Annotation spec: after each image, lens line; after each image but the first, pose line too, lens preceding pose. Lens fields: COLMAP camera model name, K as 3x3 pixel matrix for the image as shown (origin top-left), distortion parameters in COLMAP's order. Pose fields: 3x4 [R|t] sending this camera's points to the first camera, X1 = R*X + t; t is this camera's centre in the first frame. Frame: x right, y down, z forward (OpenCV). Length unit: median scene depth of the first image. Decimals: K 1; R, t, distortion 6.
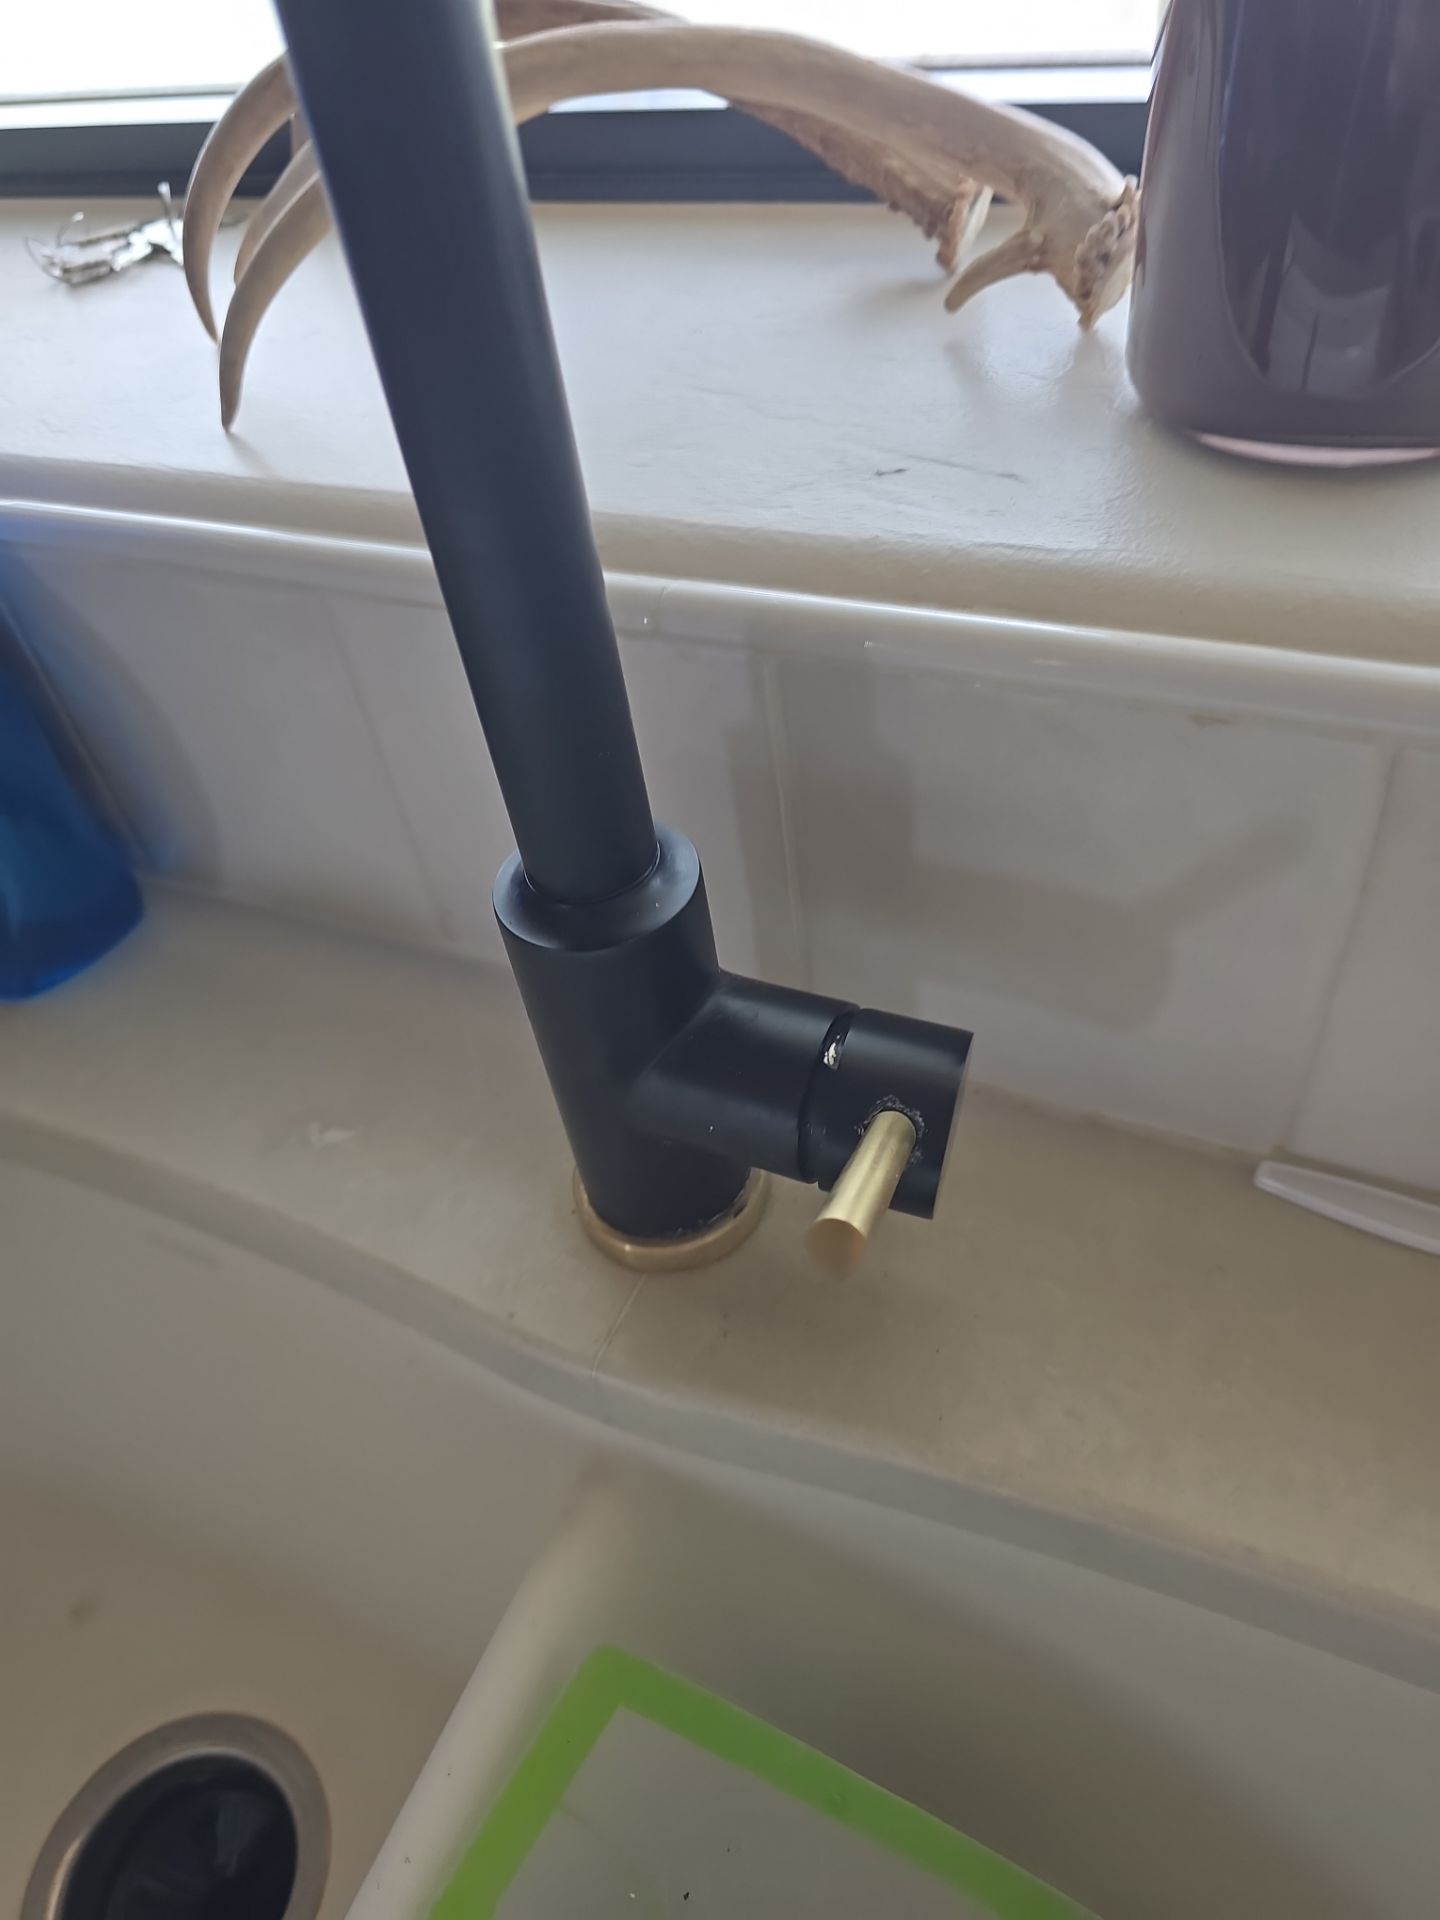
lens RADIAL K [[1389.4, 0, 725.3], [0, 1389.4, 950.7], [0, 0, 1]] dist [-0.008561, -0.002833]
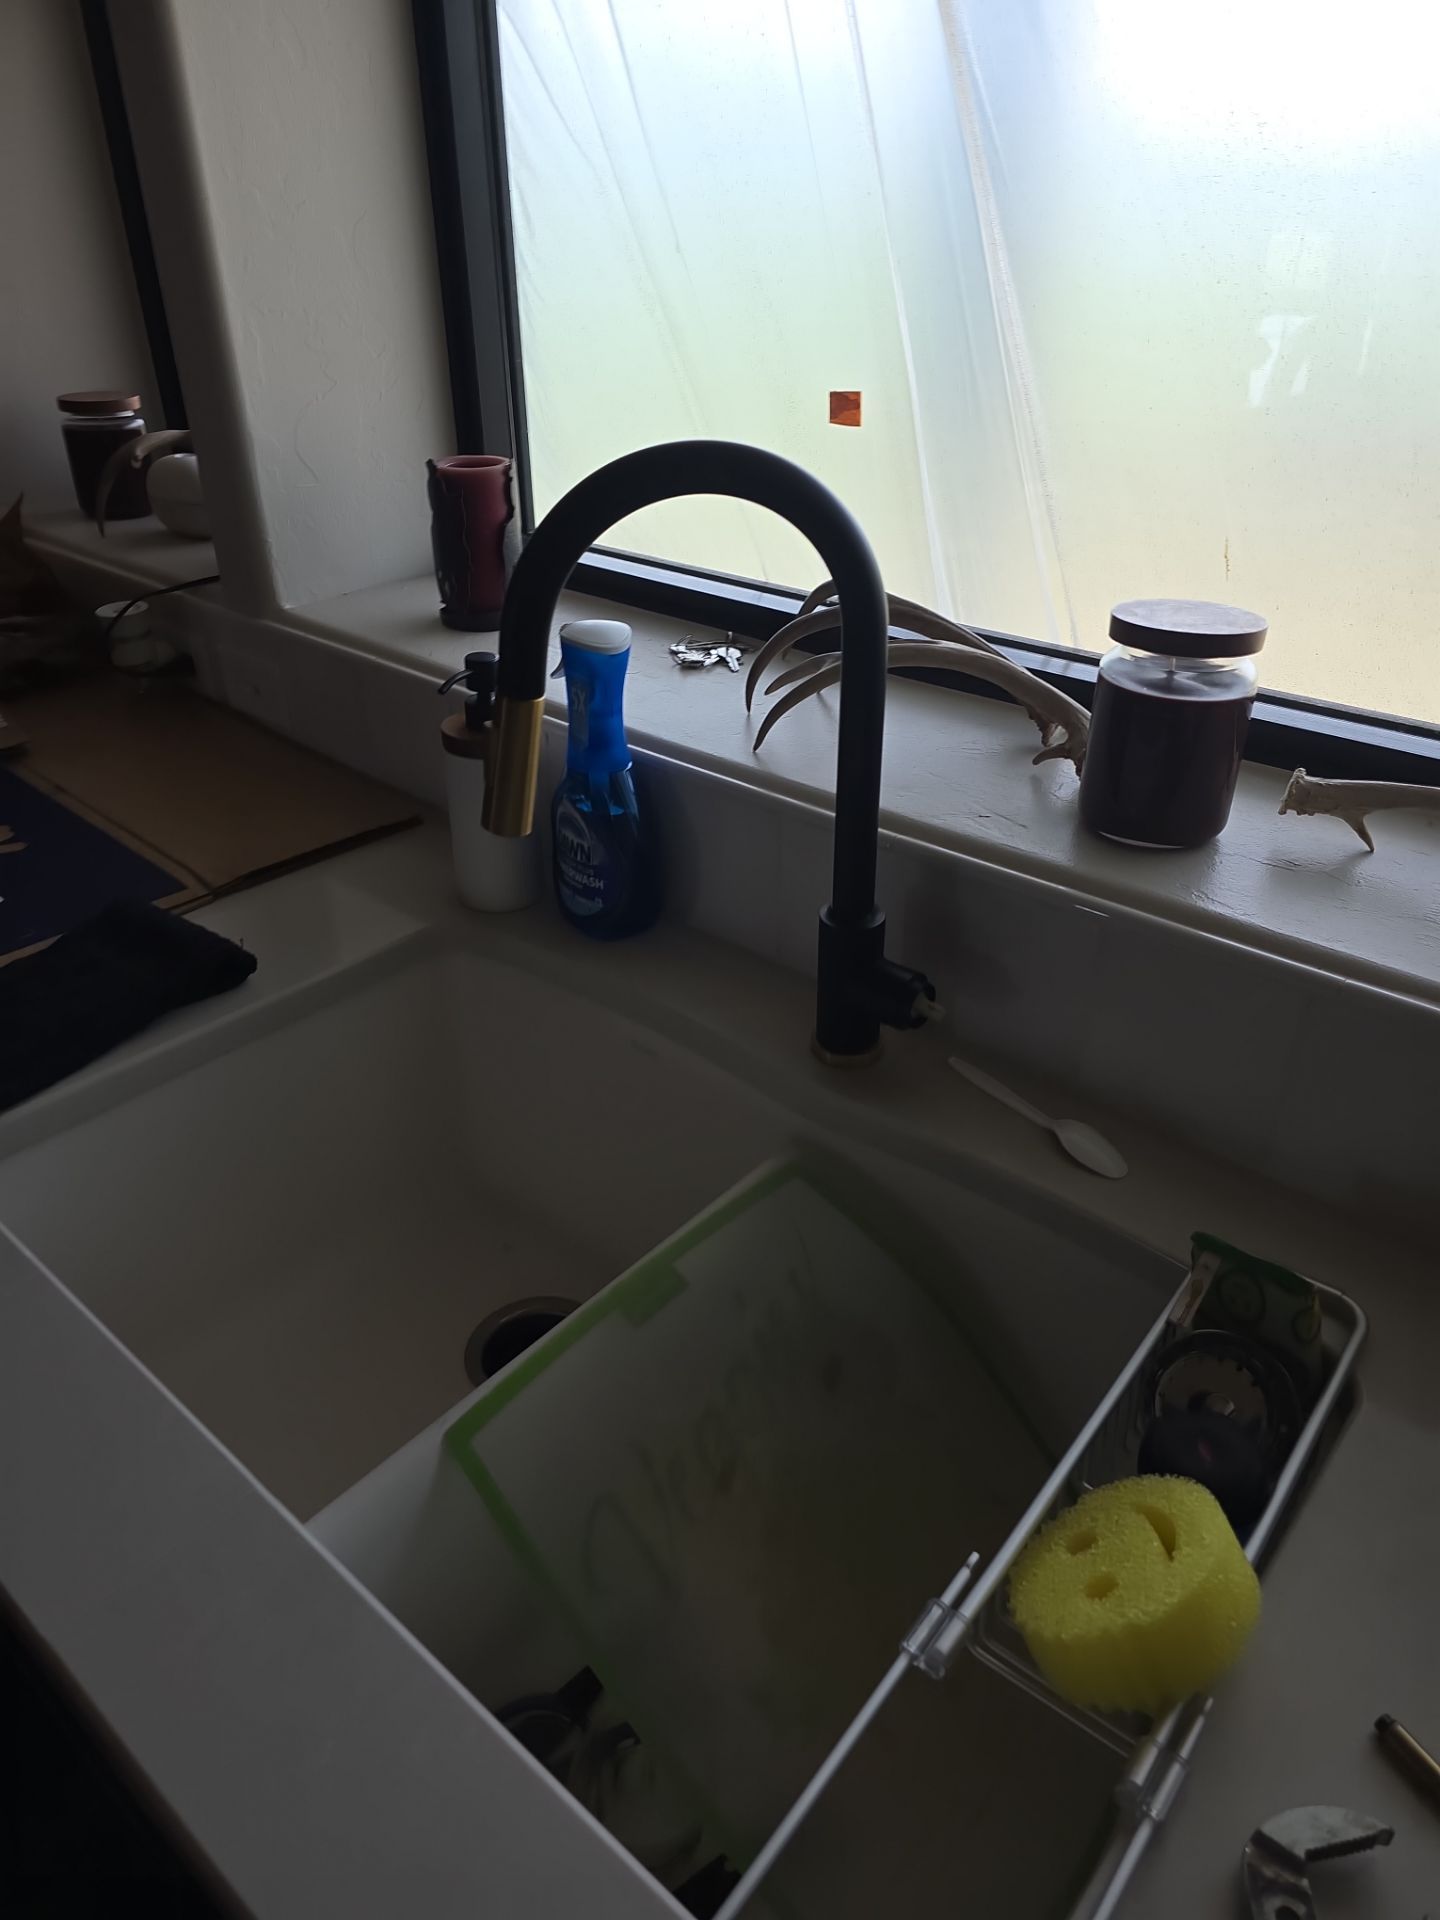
lens RADIAL K [[1253.7, 0, 722.0], [0, 1253.7, 963.8], [0, 0, 1]] dist [0.055963, -0.052713]
pose [[0.954484, 0.233856, -0.185123, 0.142060], [-0.263371, 0.952139, -0.155138, 0.465035], [0.139983, 0.196833, 0.970392, -1.452617]]
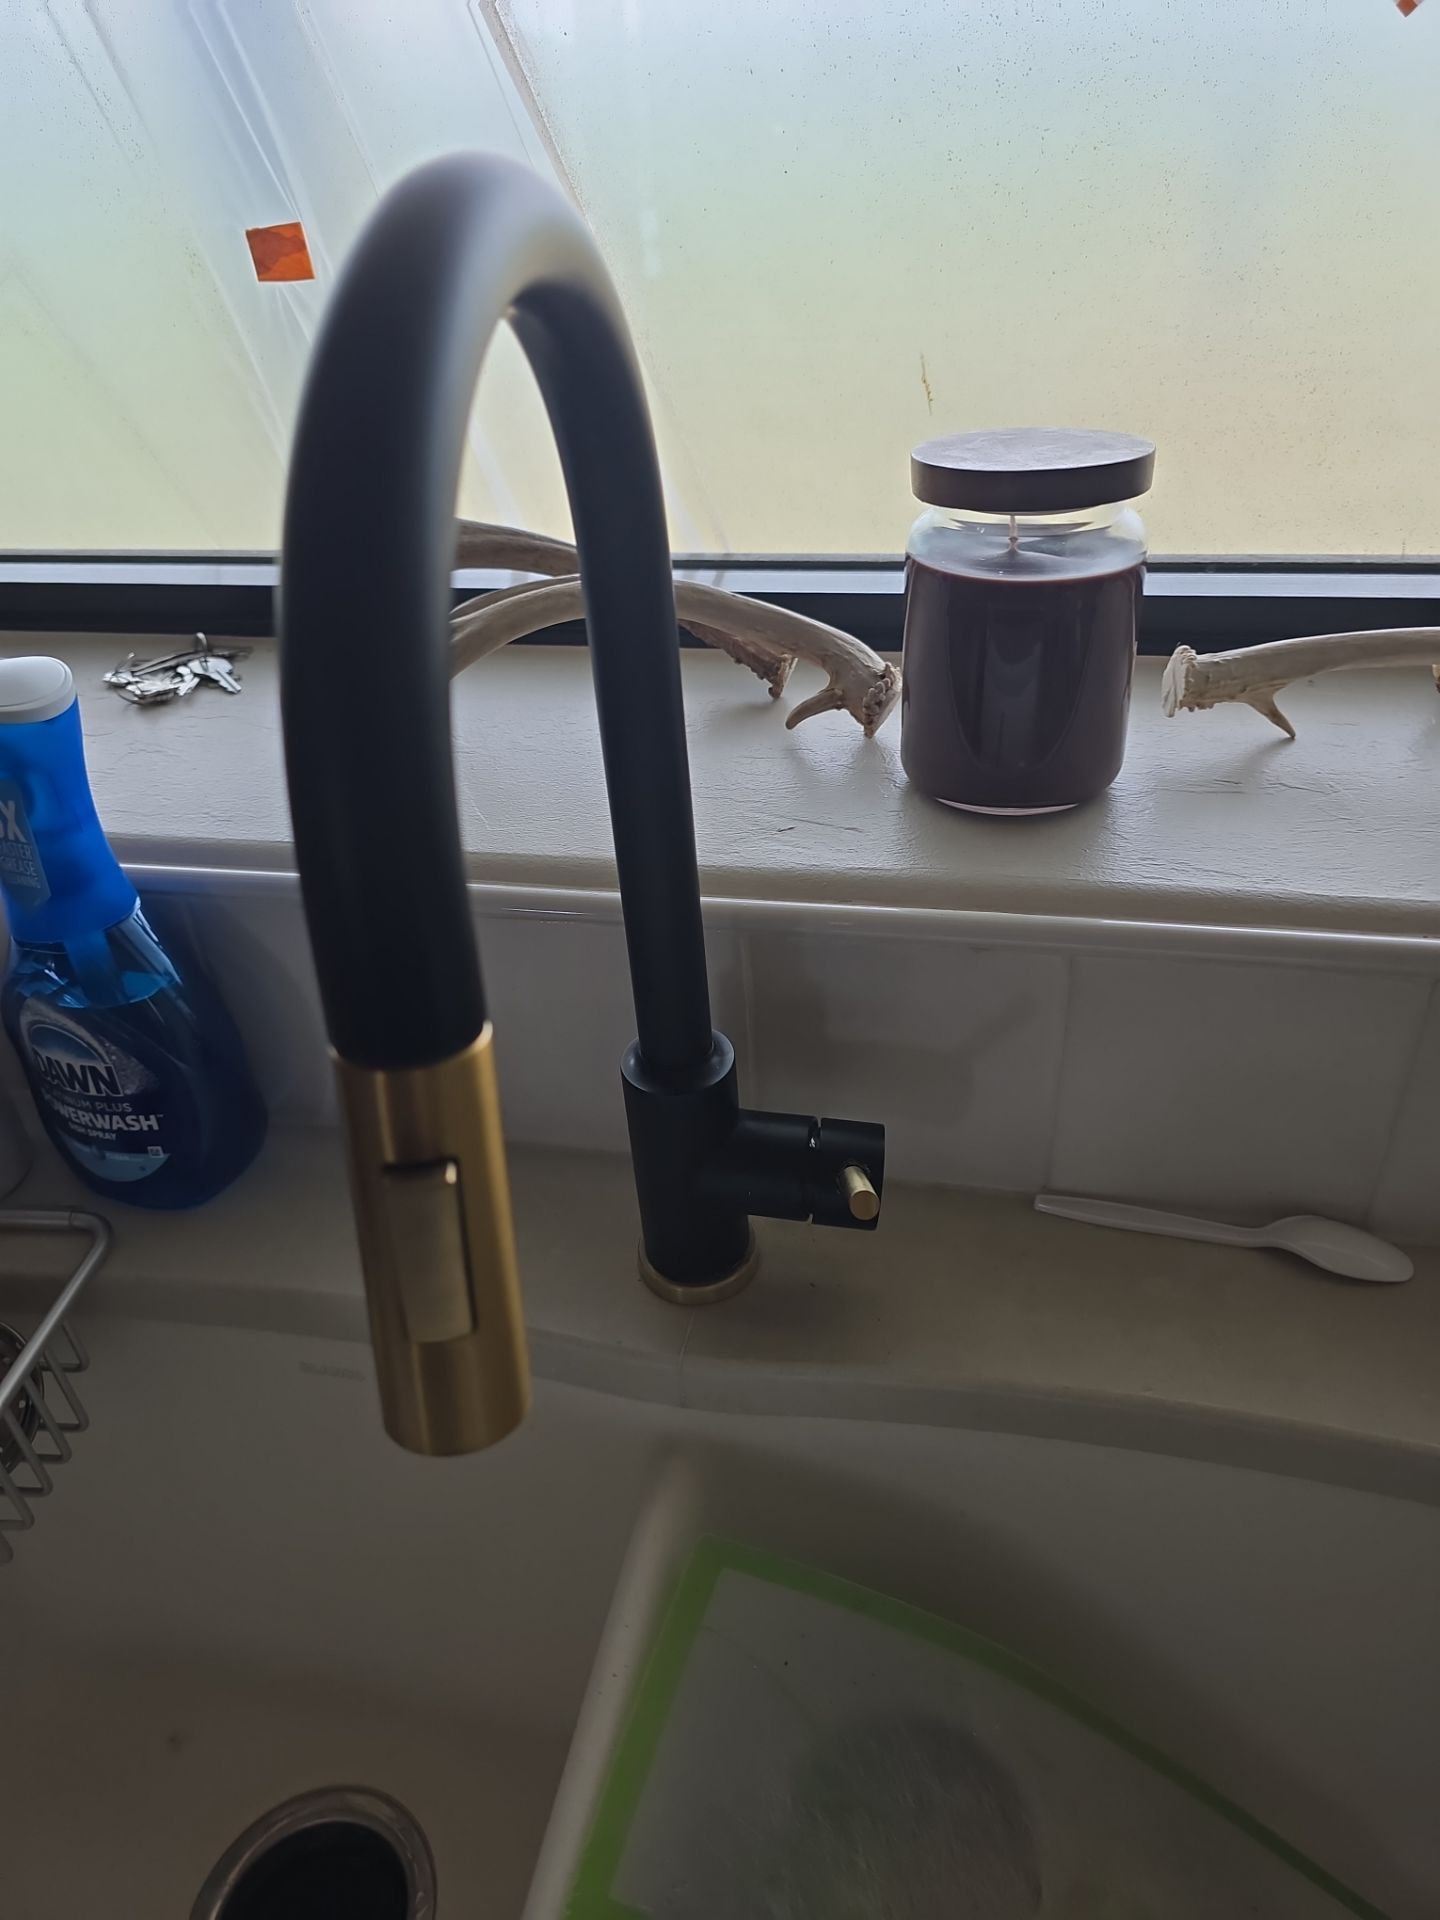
lens RADIAL K [[1322.5, 0, 733.5], [0, 1322.5, 953.2], [0, 0, 1]] dist [0.049615, -0.057741]
pose [[0.976195, -0.074466, 0.203711, -0.290328], [0.109868, 0.979574, -0.168414, 0.088099], [-0.187009, 0.186786, 0.964437, -0.574365]]
